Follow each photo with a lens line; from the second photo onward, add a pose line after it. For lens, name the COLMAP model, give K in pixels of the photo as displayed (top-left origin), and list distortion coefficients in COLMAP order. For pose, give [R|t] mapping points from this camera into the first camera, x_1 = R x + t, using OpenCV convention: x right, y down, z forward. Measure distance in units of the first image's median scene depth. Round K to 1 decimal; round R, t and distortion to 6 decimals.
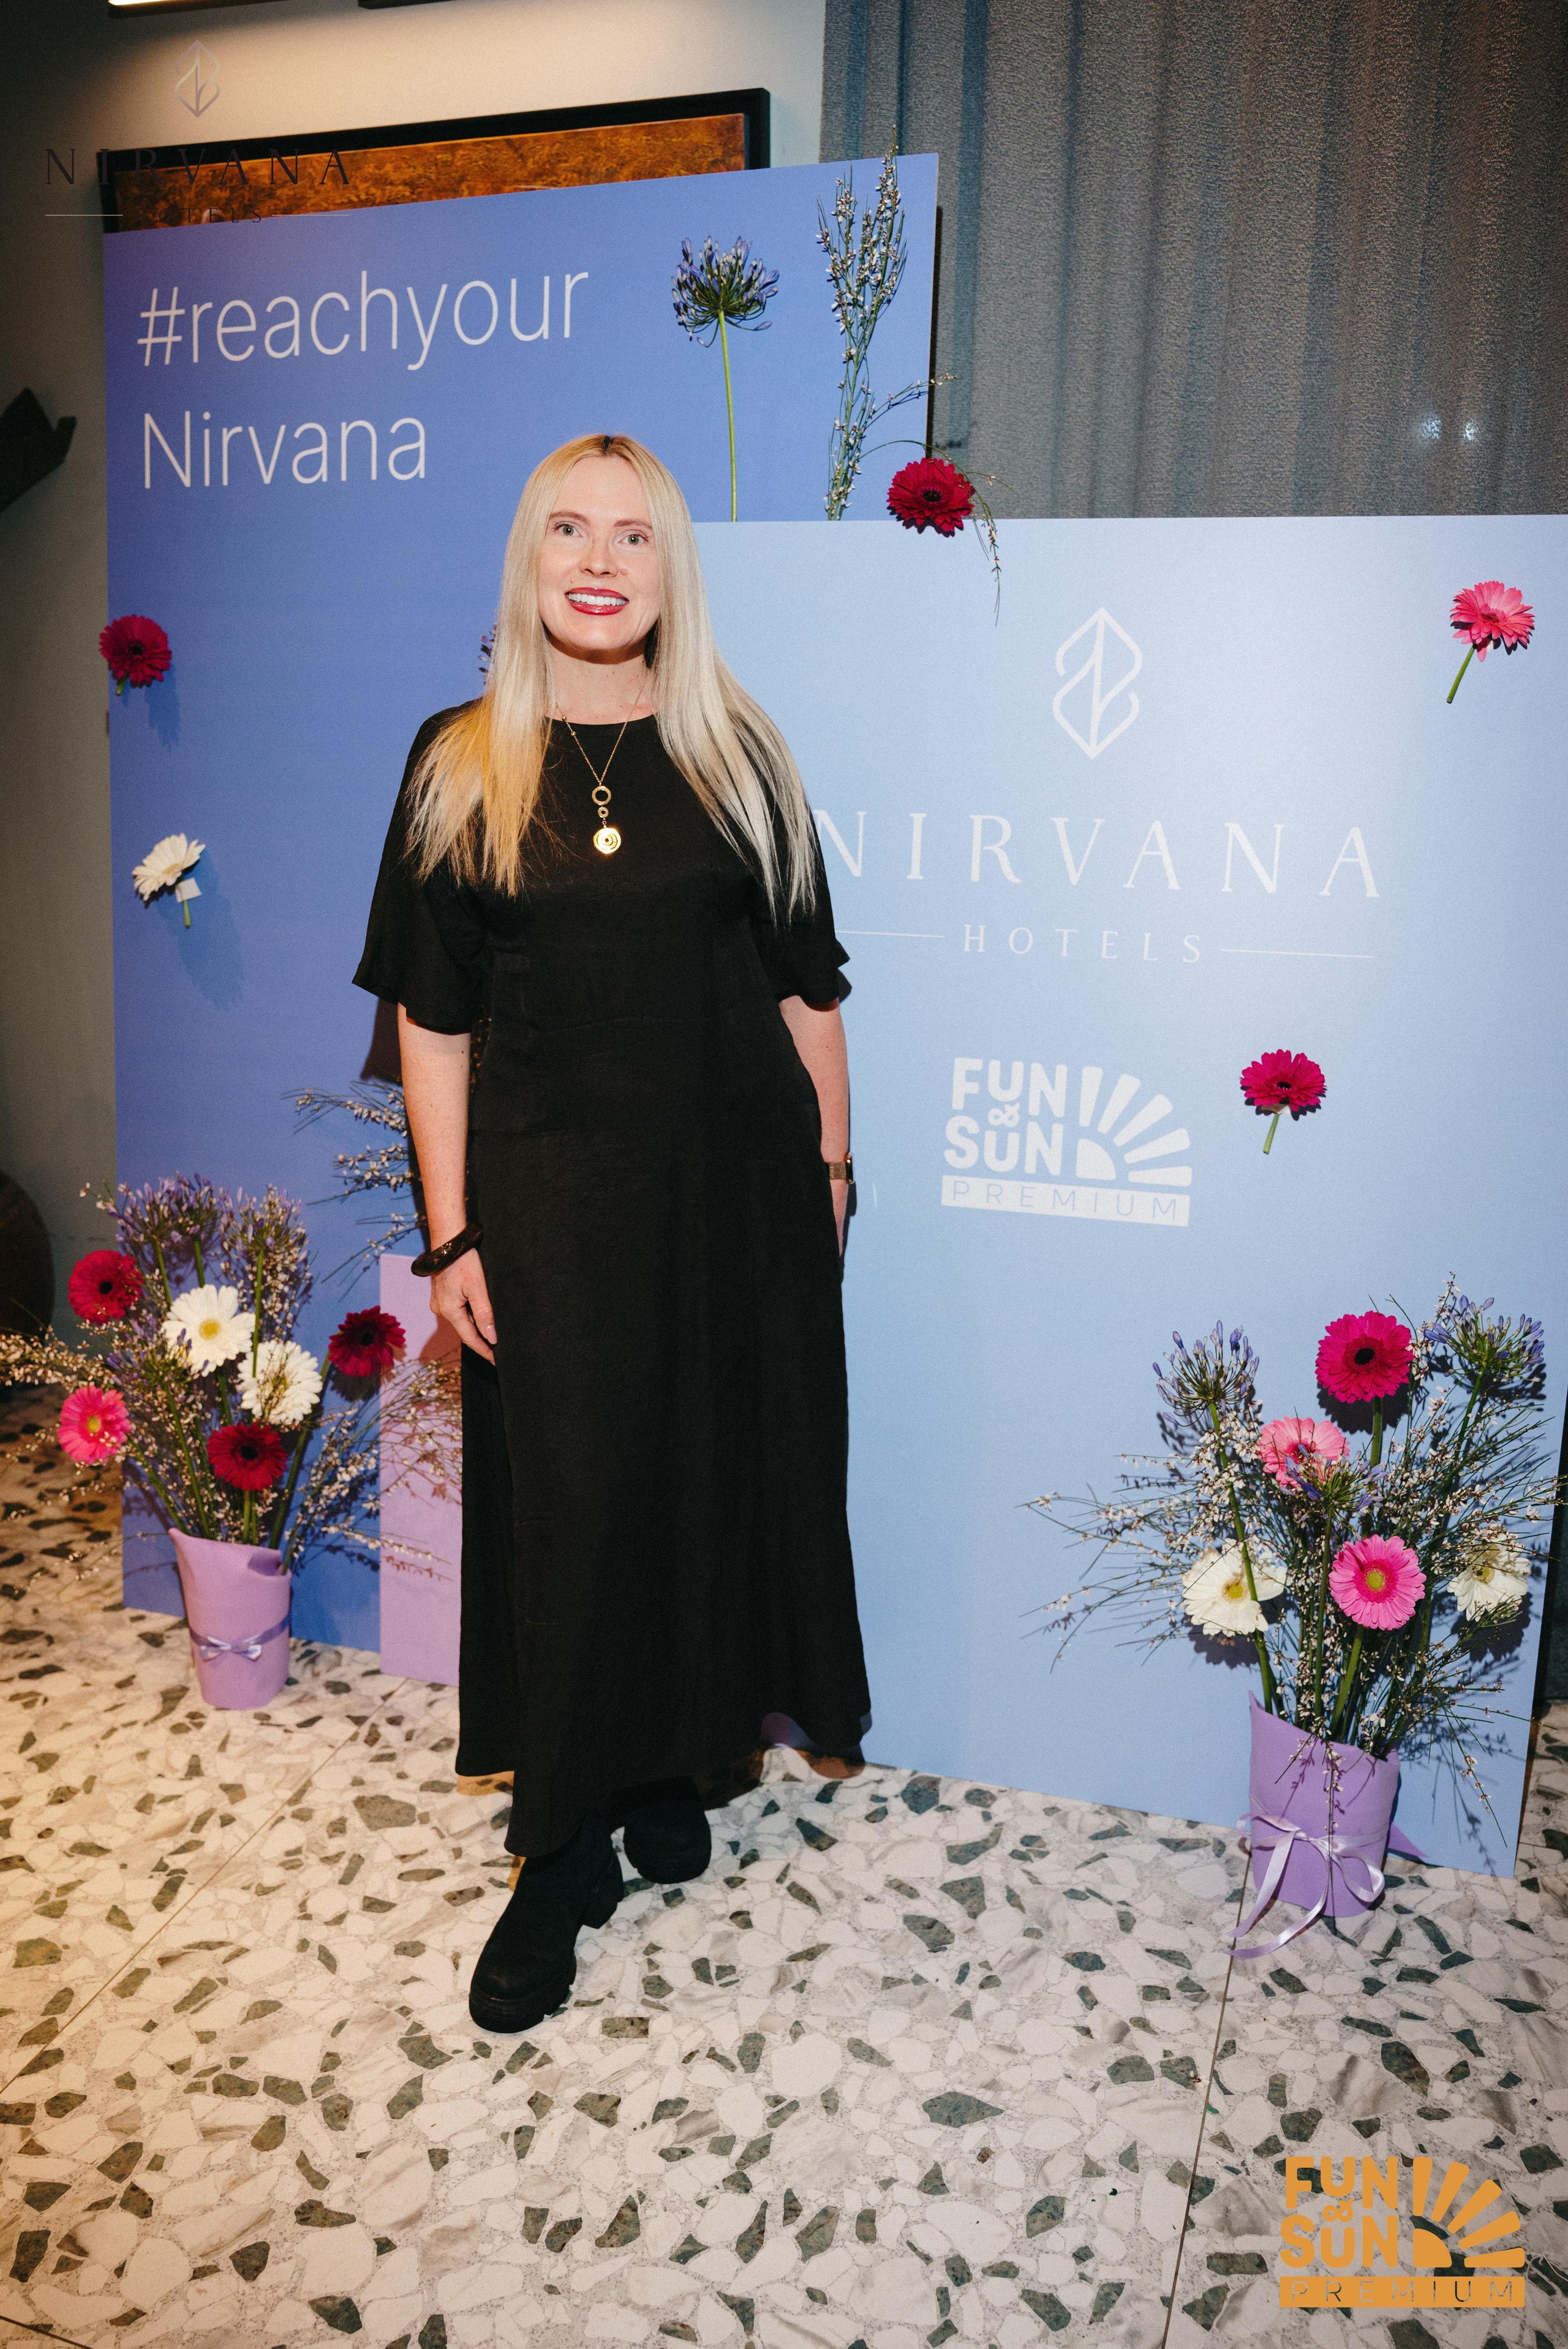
lens RADIAL K [[1885.0, 0, 765.1], [0, 1885.0, 1191.6], [0, 0, 1]] dist [0.002280, -0.003779]
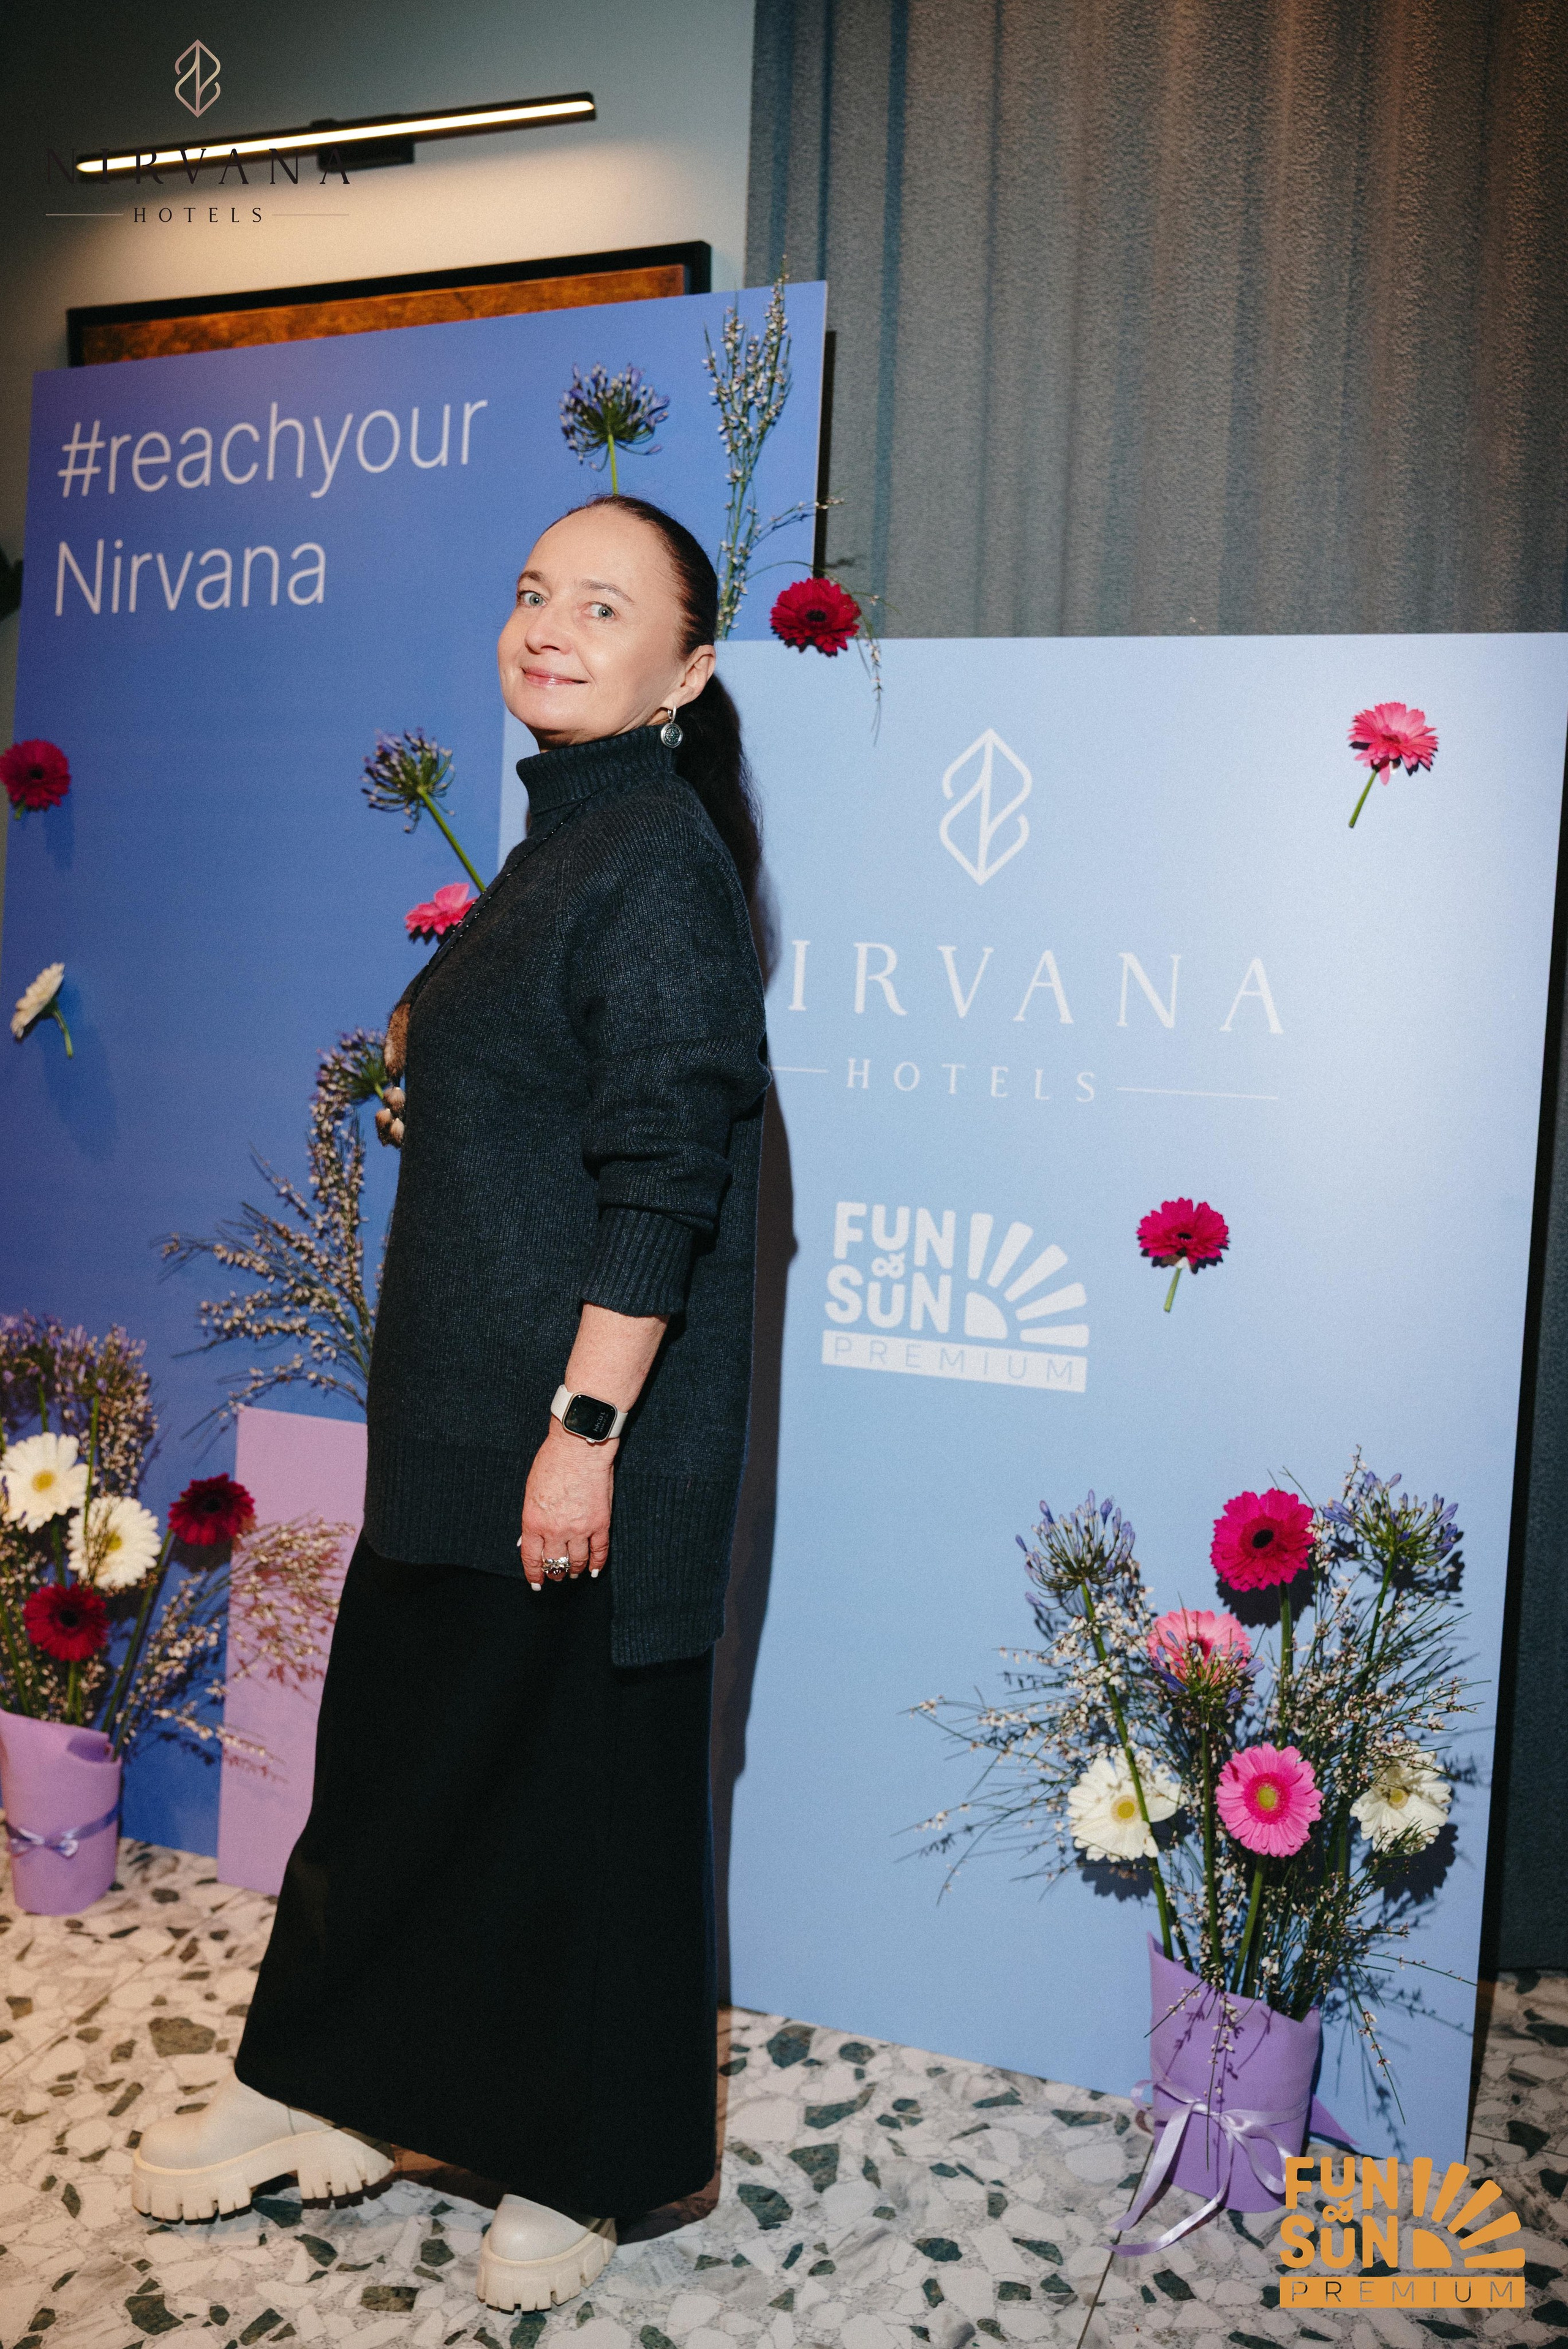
lens RADIAL K [[2006.7, 0, 779.9], [0, 2006.7, 1140.8], [0, 0, 1]] dist [0.000888, -0.005713]
pose [[0.998291, 0.023652, -0.053437, 0.125275], [-0.030932, 0.989697, -0.139797, 0.037666], [0.049580, 0.141211, 0.988737, 0.024883]]
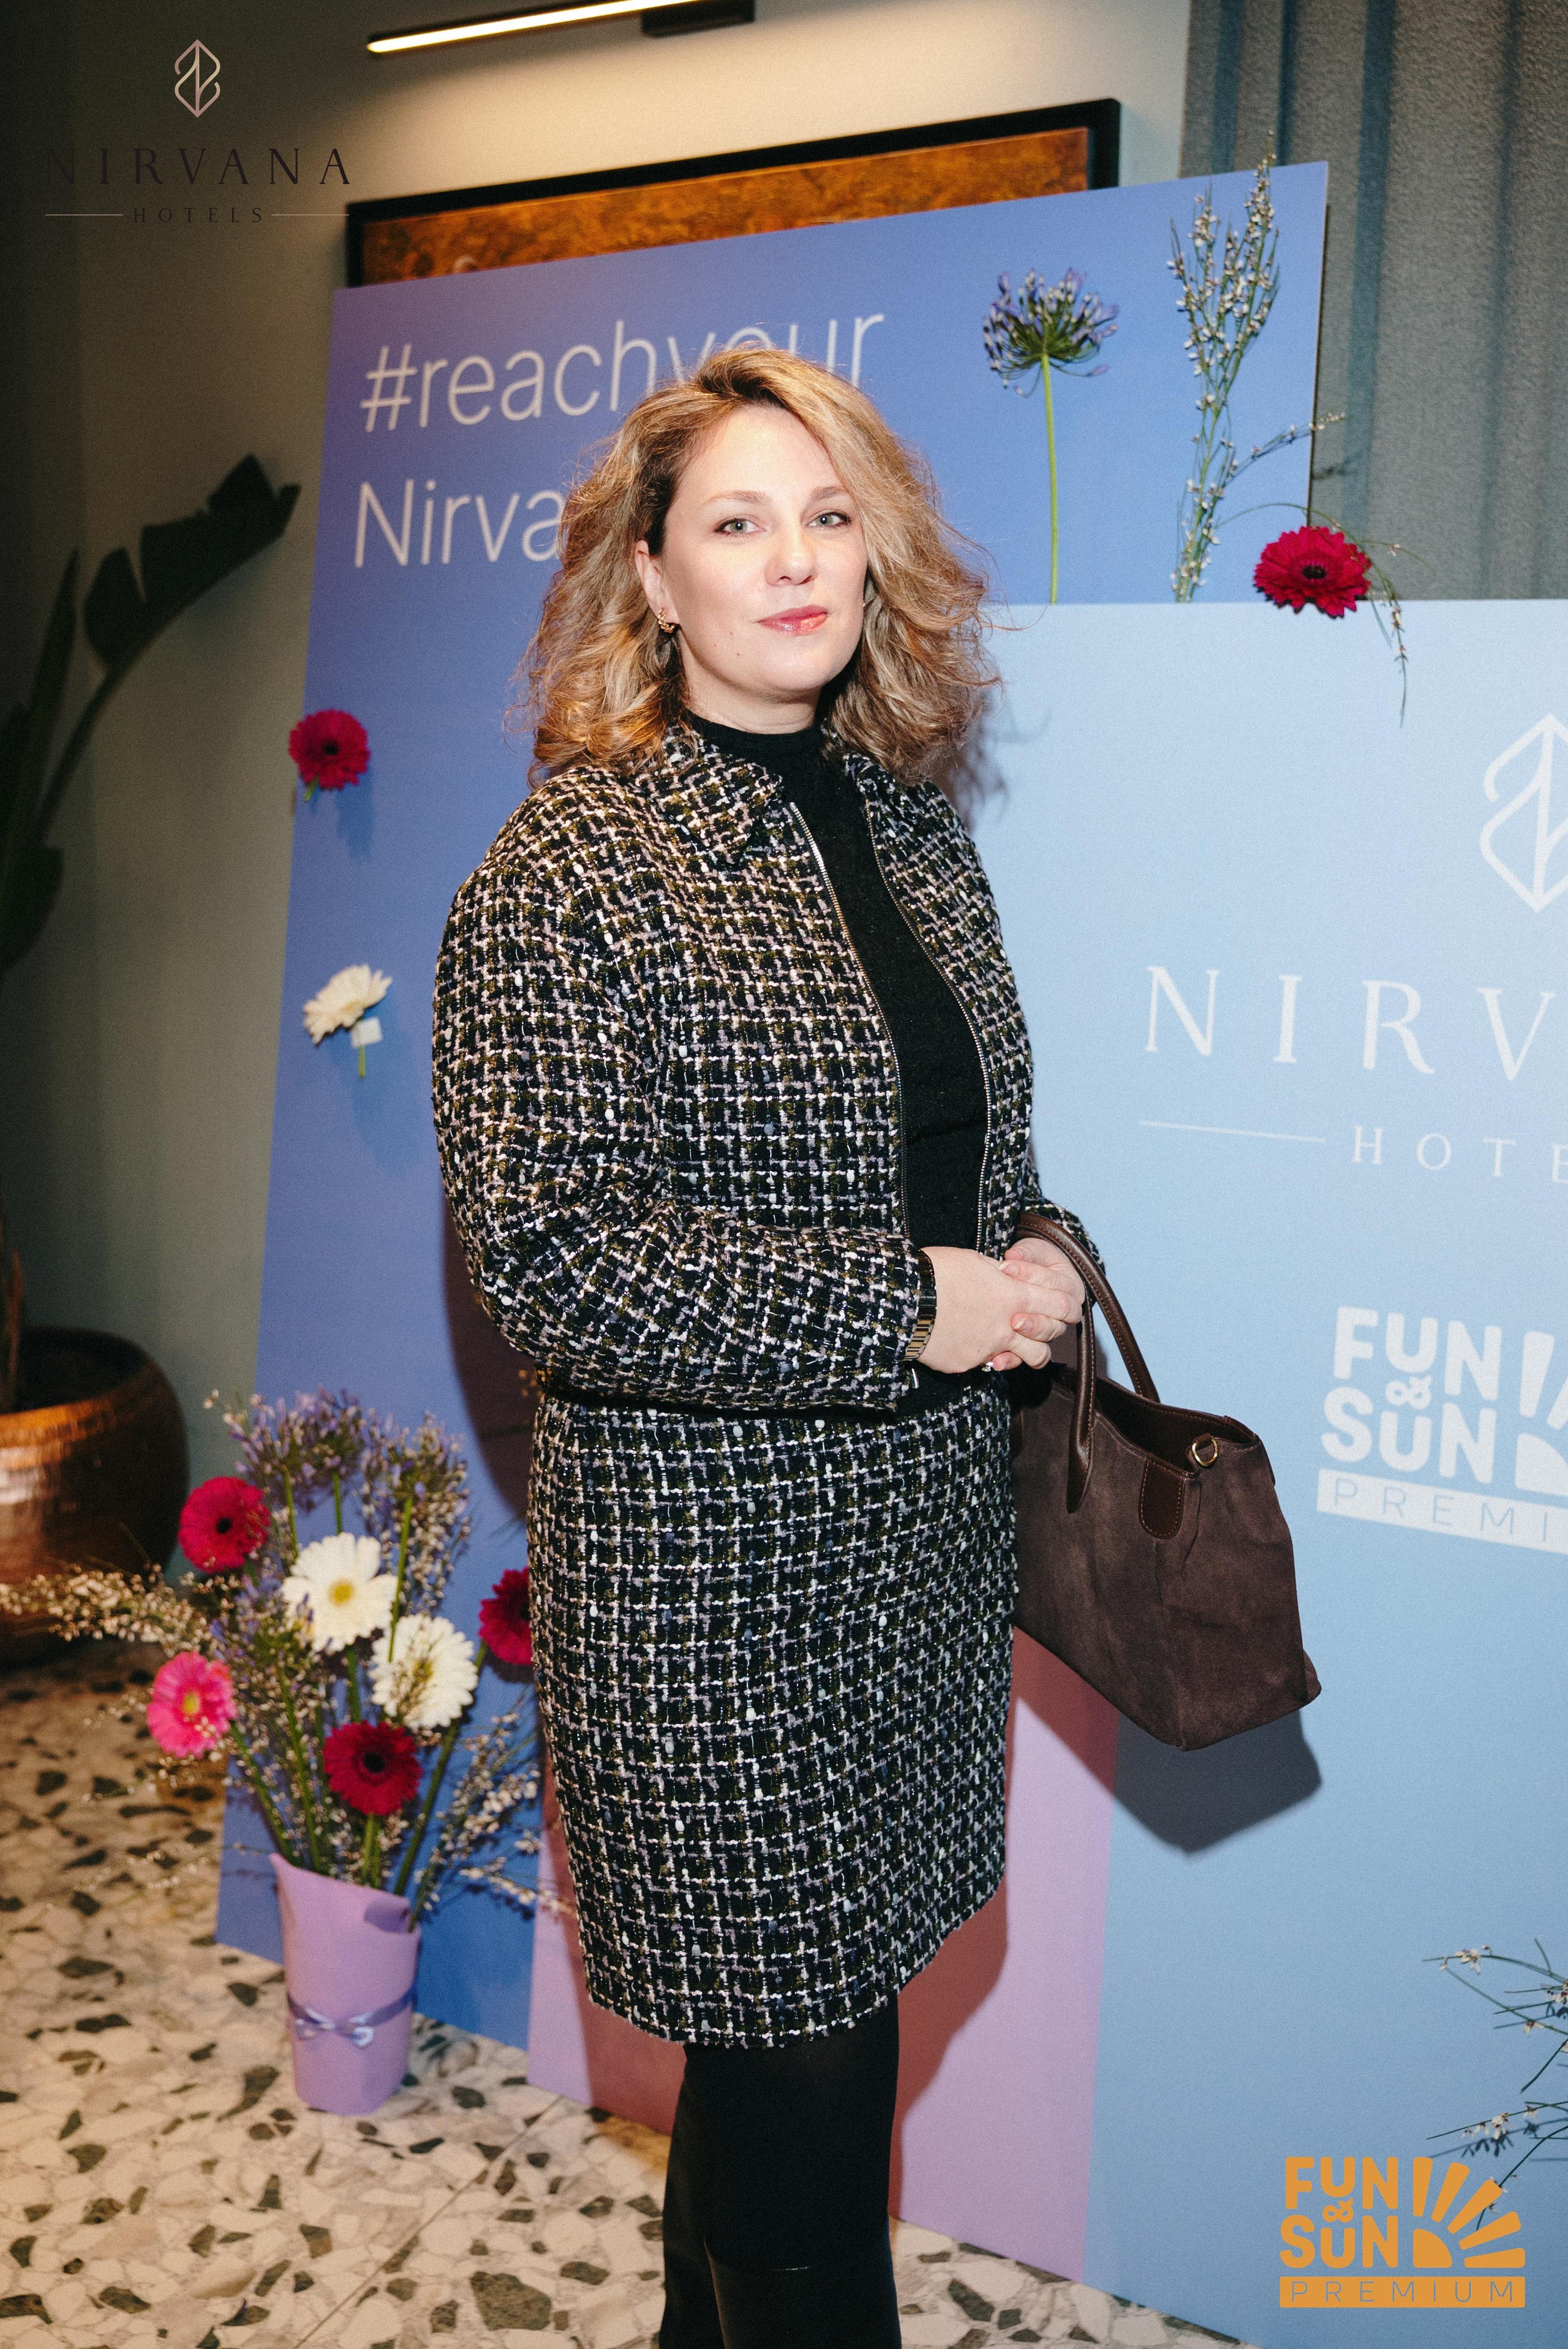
lens RADIAL K [[2312.2, 0, 610.5], [0, 2312.2, 948.0], [0, 0, 1]] dist [0.003598, -0.009596]
pose [[0.976221, 0.027295, -0.215052, 0.014525], [-0.065609, 0.982716, -0.173103, -0.034137], [0.206610, 0.183096, 0.961139, 0.057352]]
